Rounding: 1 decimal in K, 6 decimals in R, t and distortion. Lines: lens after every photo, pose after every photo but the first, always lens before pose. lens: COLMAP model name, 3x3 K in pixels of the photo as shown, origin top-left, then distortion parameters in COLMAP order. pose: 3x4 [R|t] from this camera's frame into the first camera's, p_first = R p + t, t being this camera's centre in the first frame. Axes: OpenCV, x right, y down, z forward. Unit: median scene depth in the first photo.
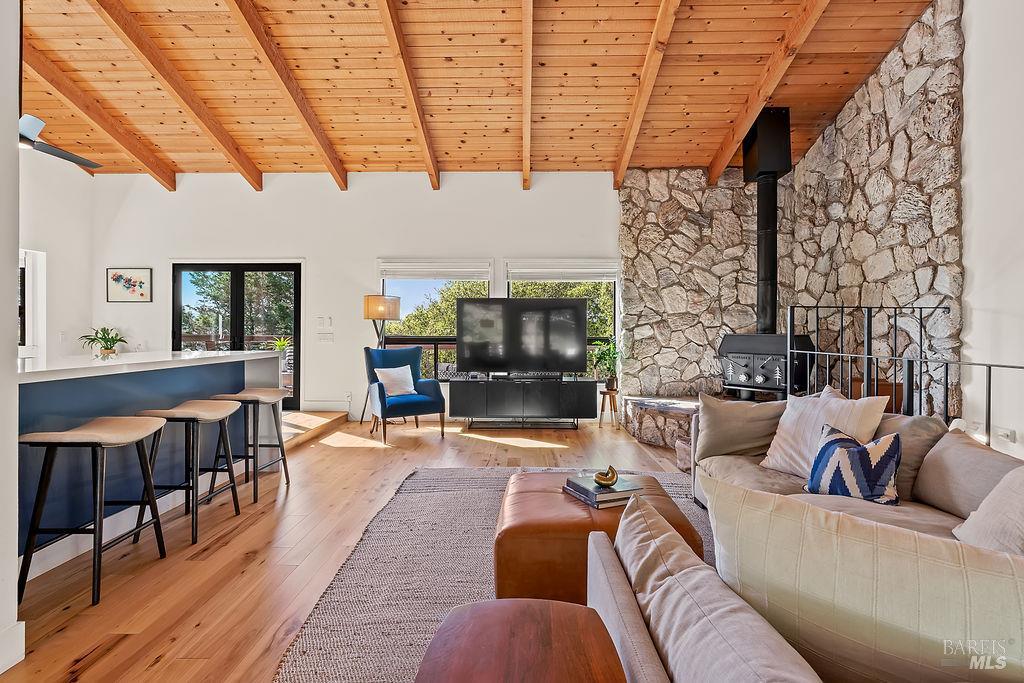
lens RADIAL K [[481.6, 0, 503.2], [0, 481.6, 328.0], [0, 0, 1]] dist [-0.003102, 0.003666]
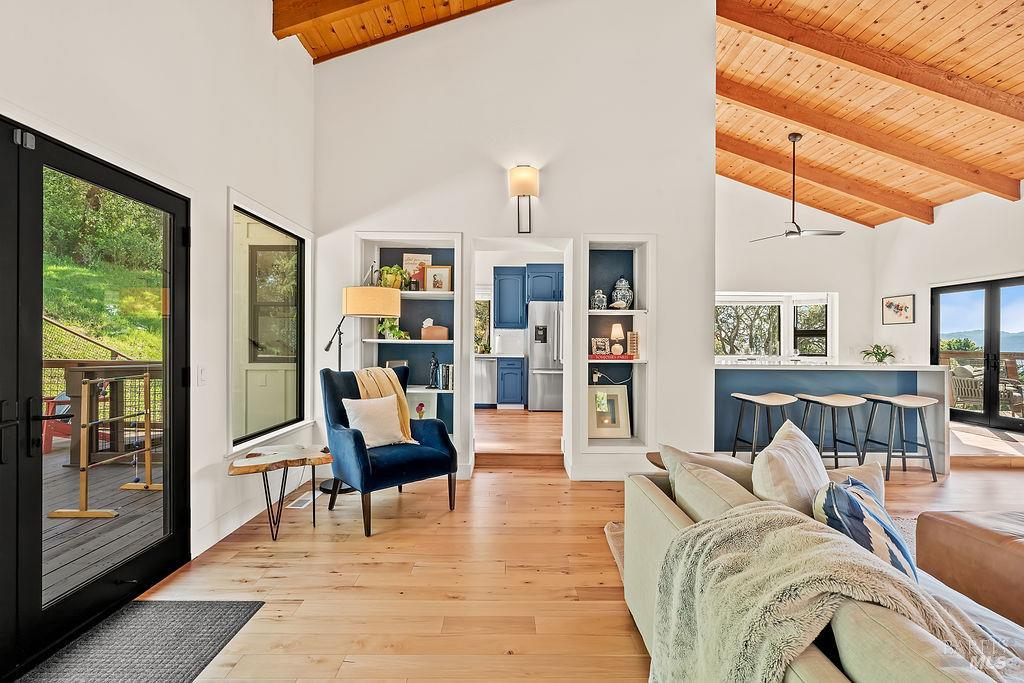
lens RADIAL K [[481.6, 0, 513.0], [0, 481.6, 342.1], [0, 0, 1]] dist [-0.003102, 0.003666]
pose [[0.042914, -0.004418, -0.999069, 0.622200], [-0.000129, 0.999990, -0.004427, -0.002609], [0.999079, 0.000319, 0.042913, -0.049901]]
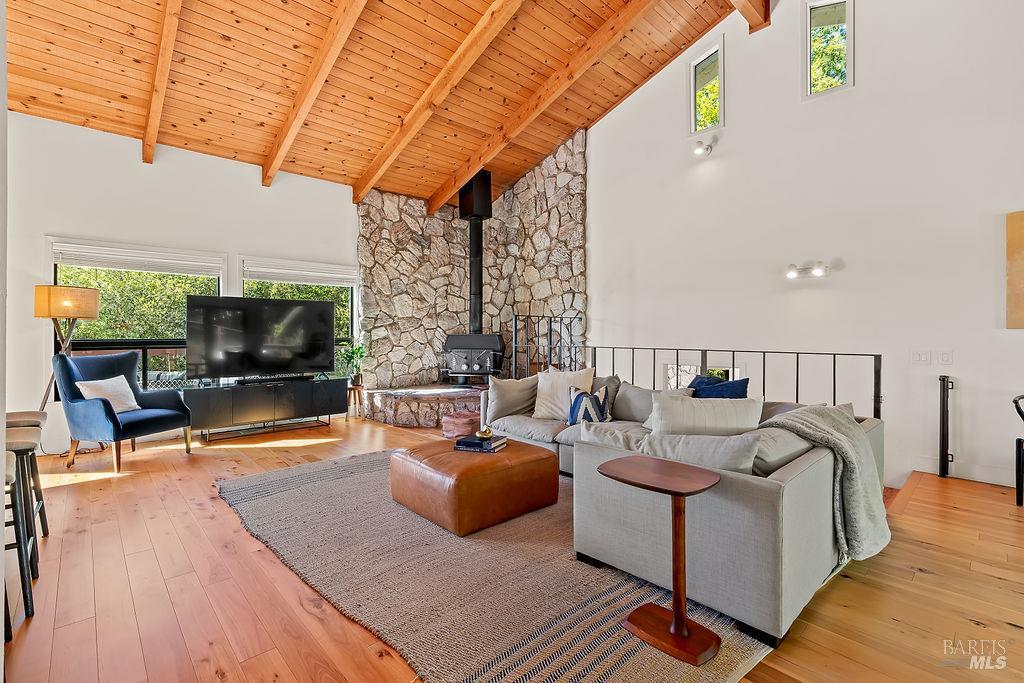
lens RADIAL K [[481.6, 0, 506.4], [0, 481.6, 329.4], [0, 0, 1]] dist [-0.003102, 0.003666]
pose [[0.715524, 0.001197, 0.698587, -0.336483], [-0.001306, 0.999999, -0.000377, -0.000410], [-0.698587, -0.000643, 0.715525, -0.032538]]
